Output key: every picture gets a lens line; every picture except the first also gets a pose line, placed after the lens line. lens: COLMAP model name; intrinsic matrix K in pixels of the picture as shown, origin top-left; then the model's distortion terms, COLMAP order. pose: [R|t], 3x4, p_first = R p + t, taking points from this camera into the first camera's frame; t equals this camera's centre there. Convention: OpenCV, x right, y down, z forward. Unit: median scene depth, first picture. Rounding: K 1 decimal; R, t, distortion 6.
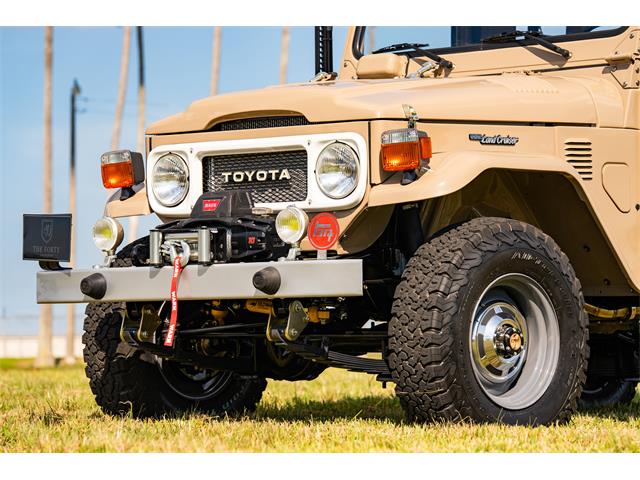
lens RADIAL K [[2509.7, 0, 320.0], [0, 2509.7, 240.0], [0, 0, 1]] dist [0.573215, -0.693742]
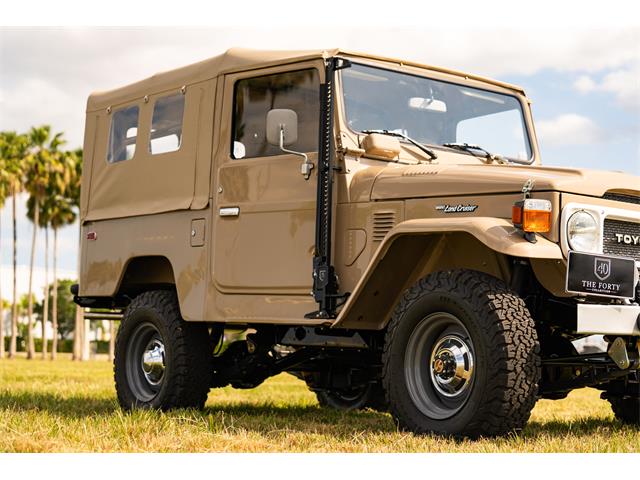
lens RADIAL K [[1341.8, 0, 320.8], [0, 1341.8, 225.3], [0, 0, 1]] dist [-0.318809, 0.220269]
pose [[0.163942, 0.107829, 0.980559, -0.722809], [-0.061018, 0.993213, -0.099019, 0.043825], [-0.984581, -0.043598, 0.169409, 1.057026]]
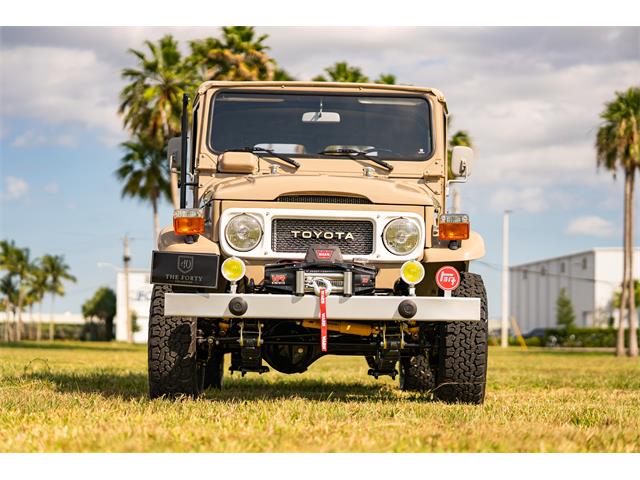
lens RADIAL K [[1630.1, 0, 320.0], [0, 1630.1, 240.0], [0, 0, 1]] dist [-0.147201, -0.155934]
pose [[0.723289, 0.062380, 0.687722, -0.689577], [-0.048093, 0.998044, -0.039947, 0.015631], [-0.688869, -0.004181, 0.724874, 0.313053]]
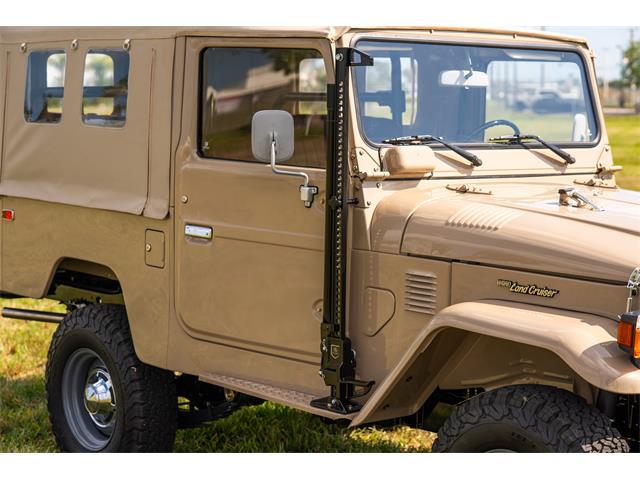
lens RADIAL K [[1475.4, 0, 295.2], [0, 1475.4, 219.8], [0, 0, 1]] dist [-0.238885, 0.099012]
pose [[0.128555, -0.079961, 0.988473, -0.585418], [-0.046736, 0.995148, 0.086580, -0.105361], [-0.990600, -0.057327, 0.124195, 1.124445]]
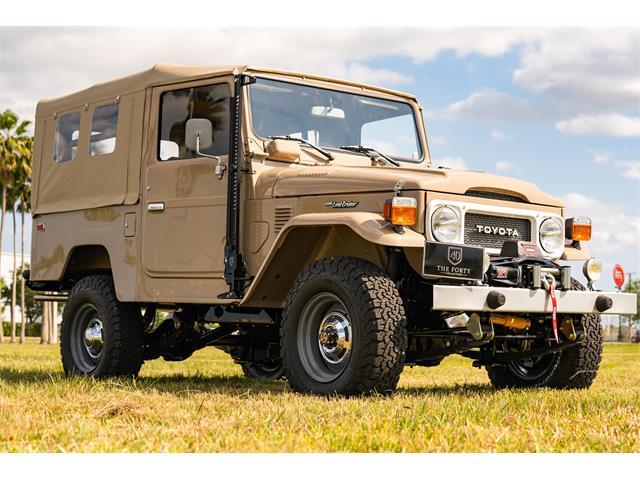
lens RADIAL K [[1341.8, 0, 320.8], [0, 1341.8, 225.3], [0, 0, 1]] dist [-0.318809, 0.220269]
pose [[0.141683, 0.093542, 0.985483, -0.840429], [-0.052403, 0.994838, -0.086896, 0.046821], [-0.988524, -0.039331, 0.145853, 0.998617]]
